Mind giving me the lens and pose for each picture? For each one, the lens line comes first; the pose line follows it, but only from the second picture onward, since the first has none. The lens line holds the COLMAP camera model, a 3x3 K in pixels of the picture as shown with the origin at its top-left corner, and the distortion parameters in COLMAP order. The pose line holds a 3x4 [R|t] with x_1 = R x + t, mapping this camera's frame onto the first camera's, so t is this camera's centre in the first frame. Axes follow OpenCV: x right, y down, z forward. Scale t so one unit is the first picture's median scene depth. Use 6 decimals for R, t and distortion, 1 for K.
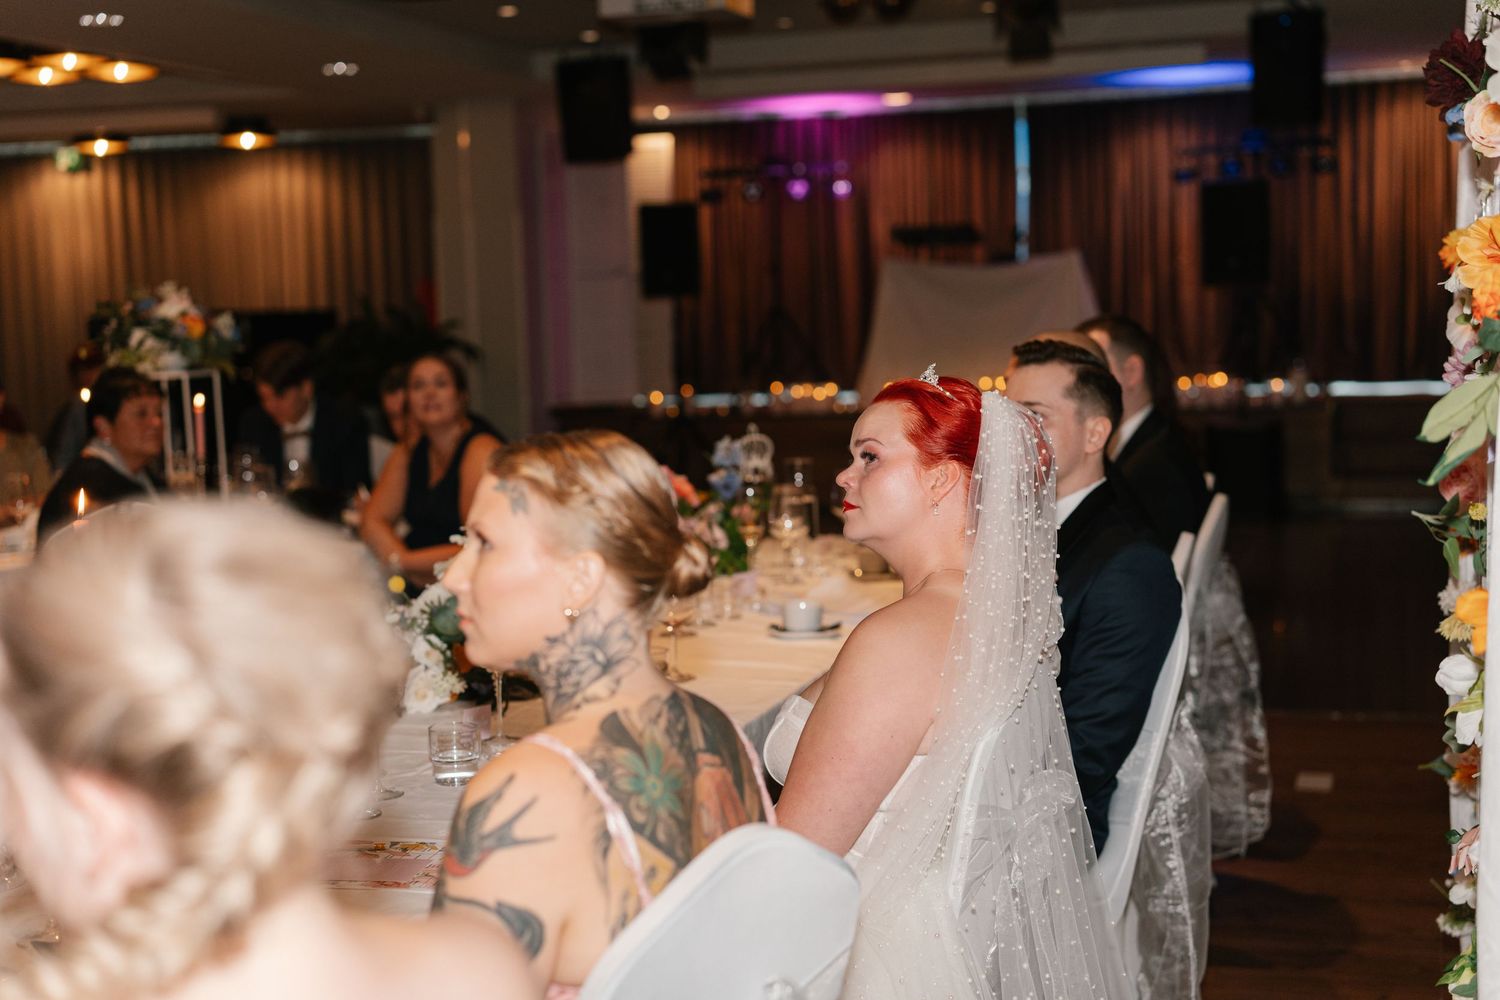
lens RADIAL K [[2168.3, 0, 750.0], [0, 2168.3, 500.0], [0, 0, 1]] dist [-0.208074, 1.381711]
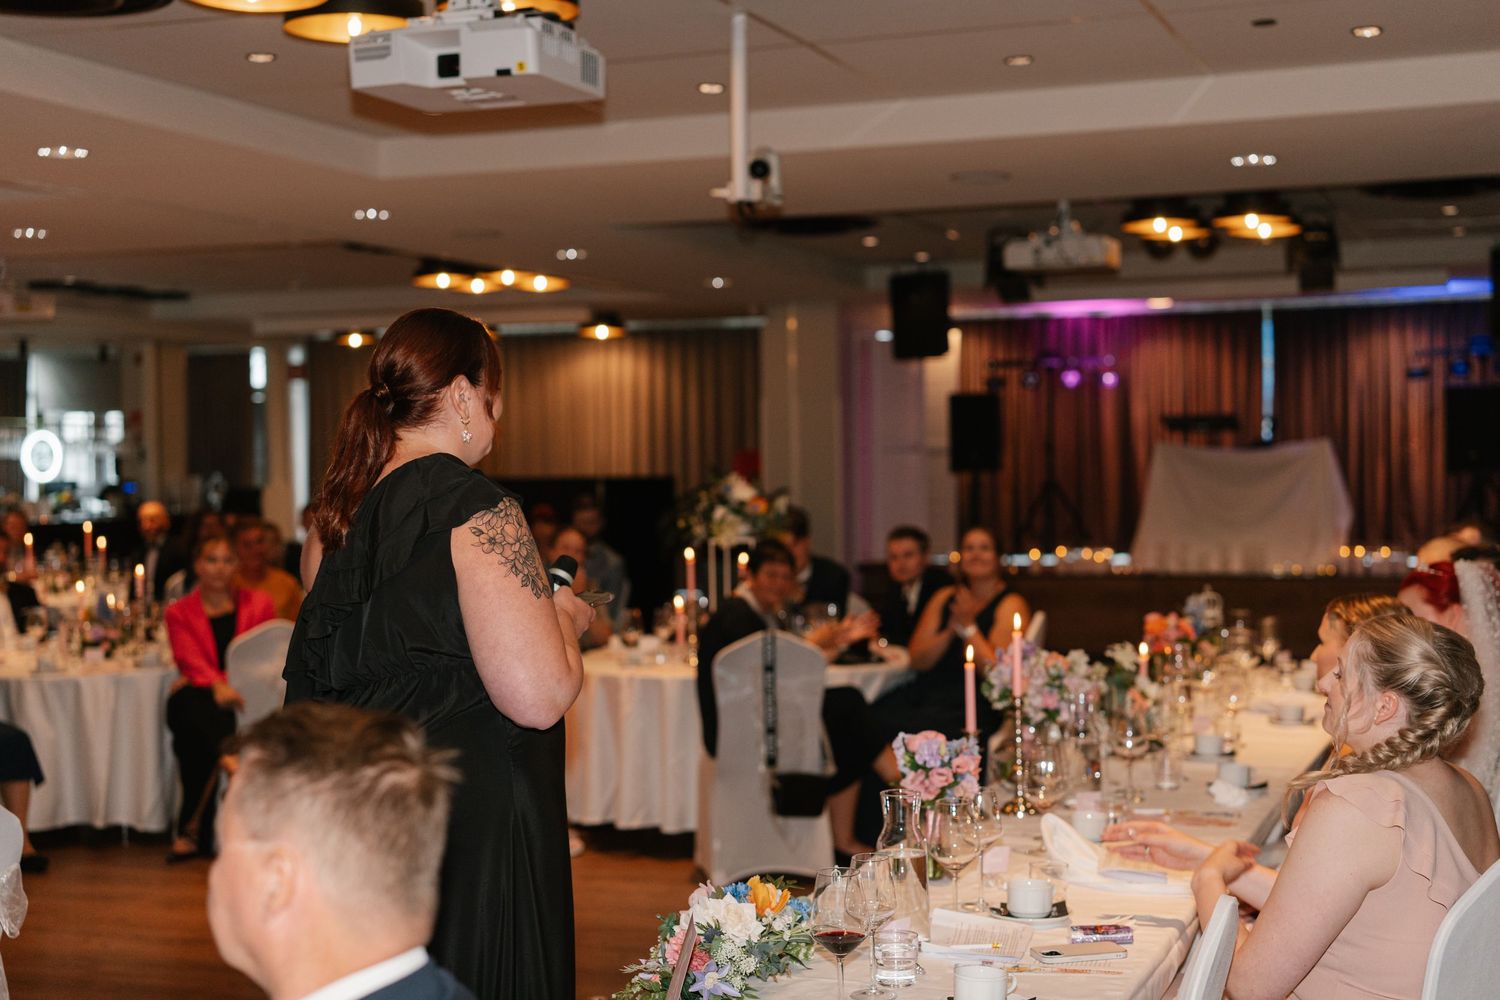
lens RADIAL K [[2241.6, 0, 750.0], [0, 2241.6, 500.0], [0, 0, 1]] dist [0.011989, 0.079469]
pose [[0.998823, 0.015608, -0.045928, -0.095766], [-0.018769, 0.997425, -0.069215, 0.007151], [0.044729, 0.069995, 0.996544, -0.206033]]
